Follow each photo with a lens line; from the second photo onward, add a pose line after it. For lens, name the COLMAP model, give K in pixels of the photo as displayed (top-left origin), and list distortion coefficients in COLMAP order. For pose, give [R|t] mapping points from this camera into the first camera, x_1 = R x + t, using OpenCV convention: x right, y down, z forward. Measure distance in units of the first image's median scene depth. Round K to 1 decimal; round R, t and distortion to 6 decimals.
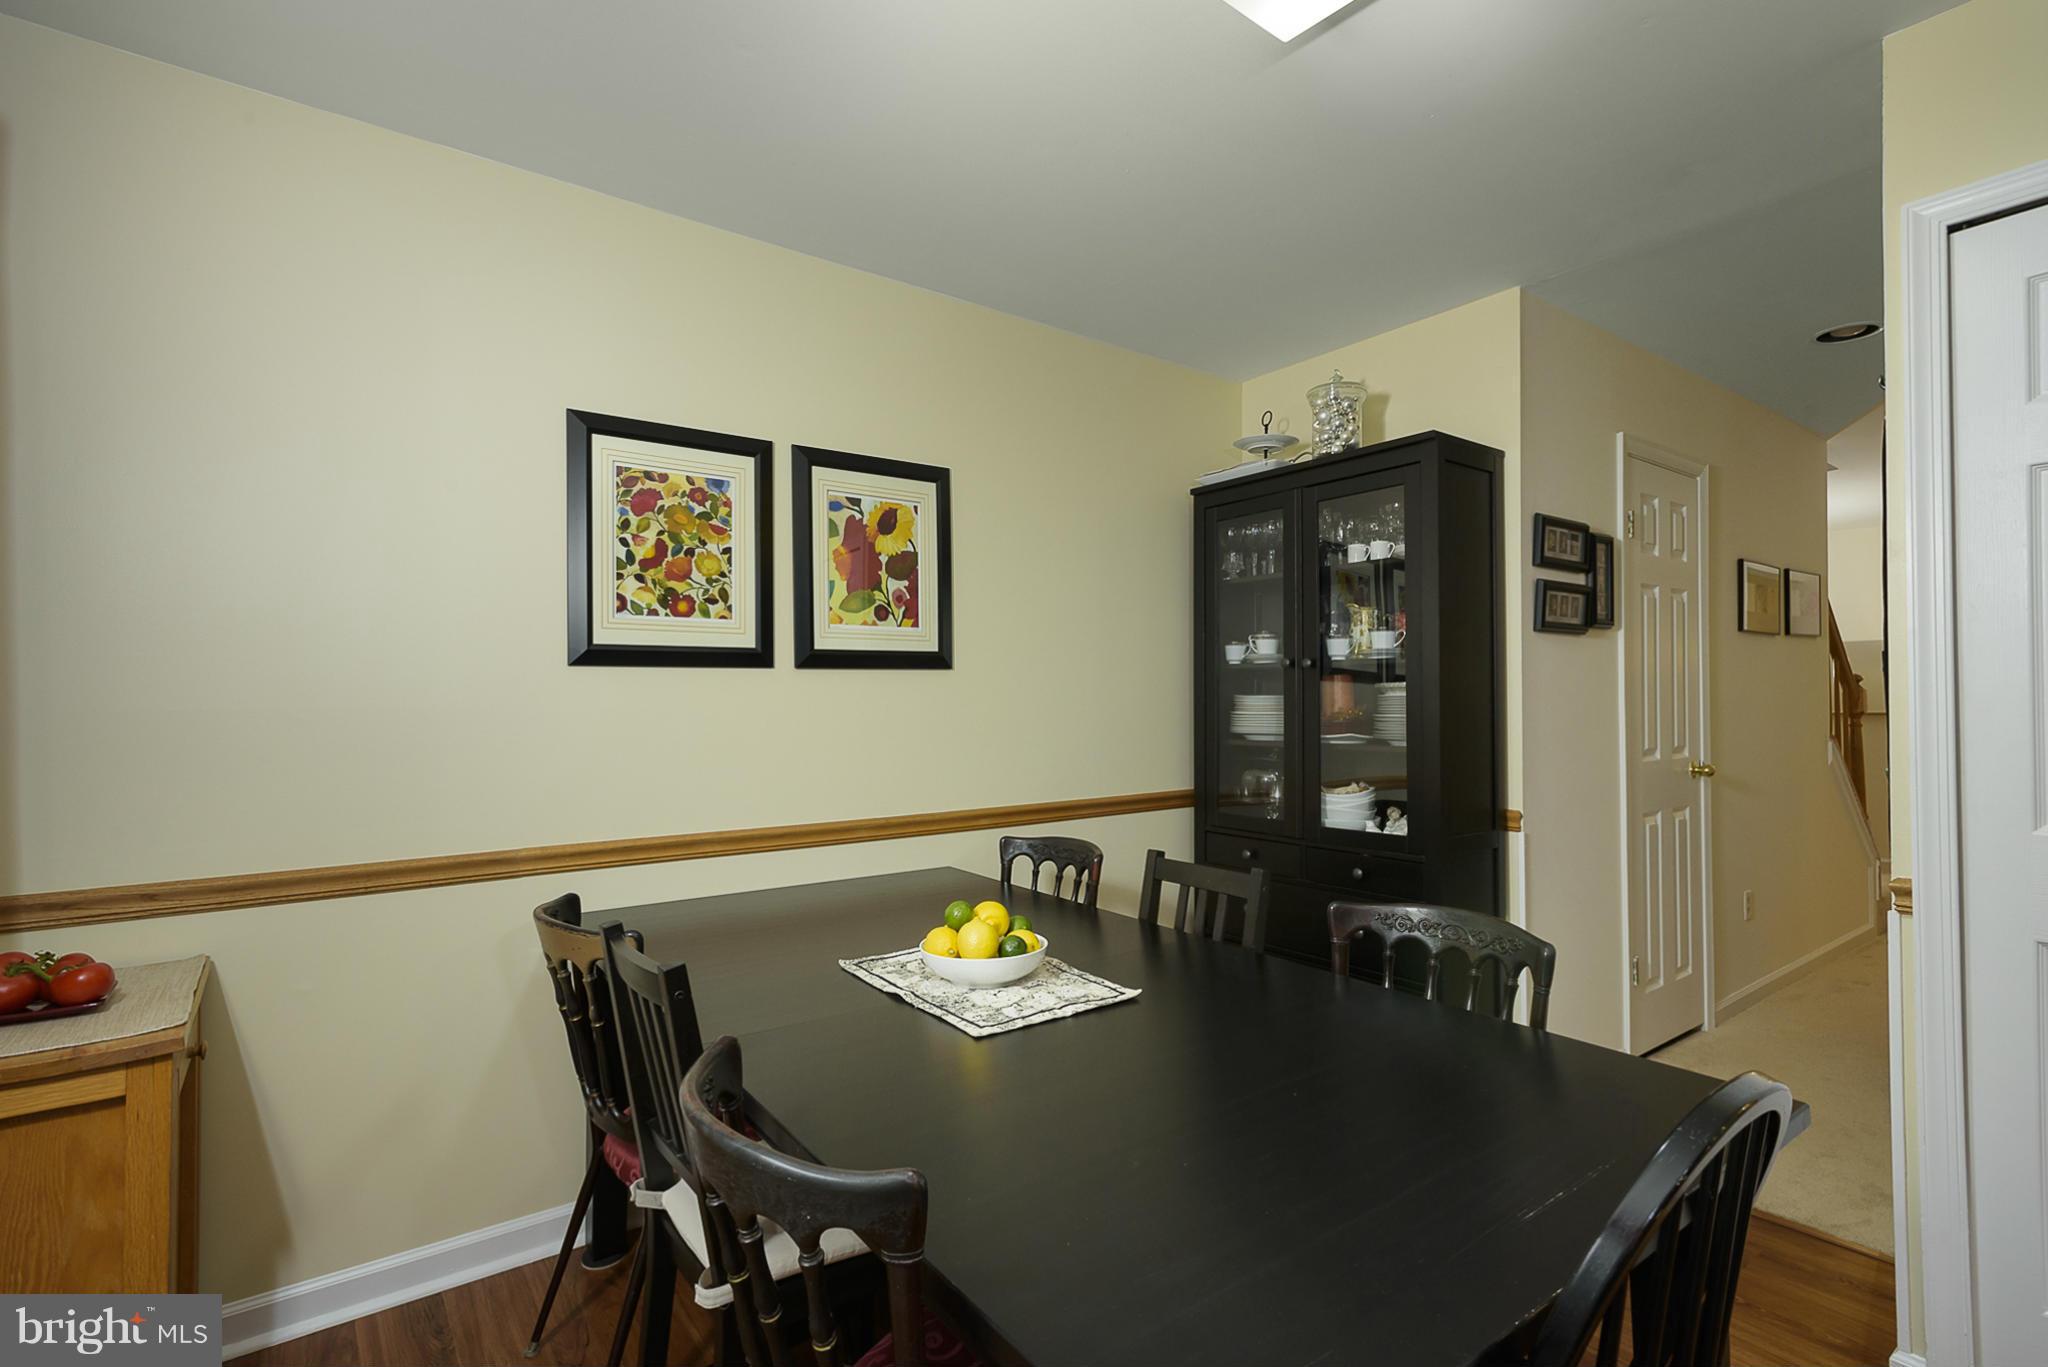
lens RADIAL K [[948.7, 0, 1023.6], [0, 948.7, 683.3], [0, 0, 1]] dist [0.006164, -0.002049]
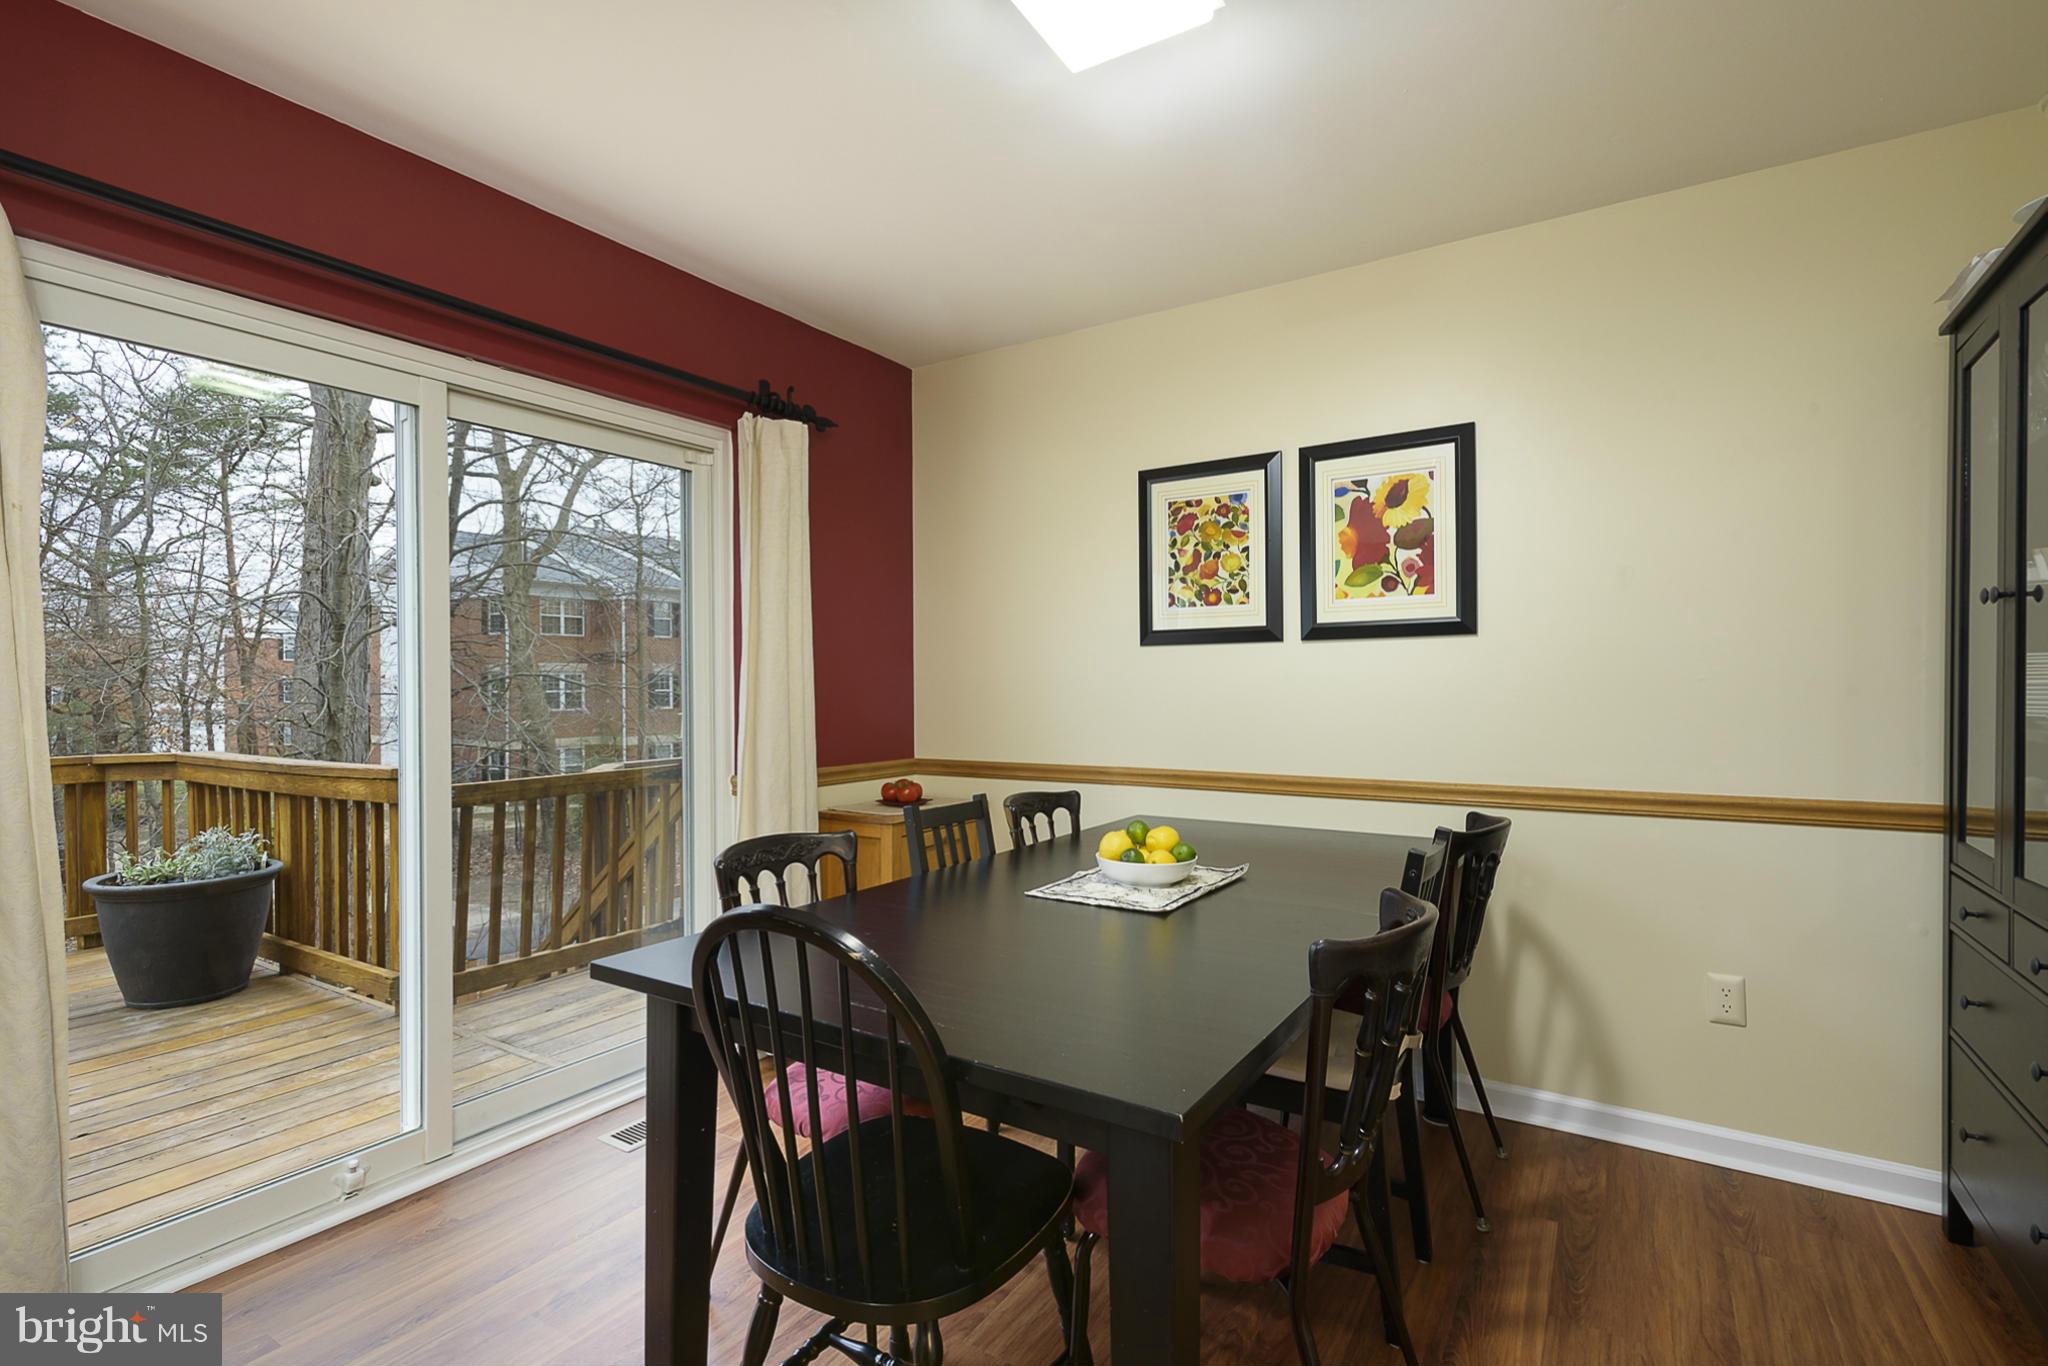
lens RADIAL K [[948.7, 0, 1022.5], [0, 948.7, 686.5], [0, 0, 1]] dist [0.006164, -0.002049]
pose [[0.350547, 0.006330, -0.936524, 0.757658], [0.015573, 0.999800, 0.012586, 0.020714], [0.936416, -0.018996, 0.350378, 0.283364]]
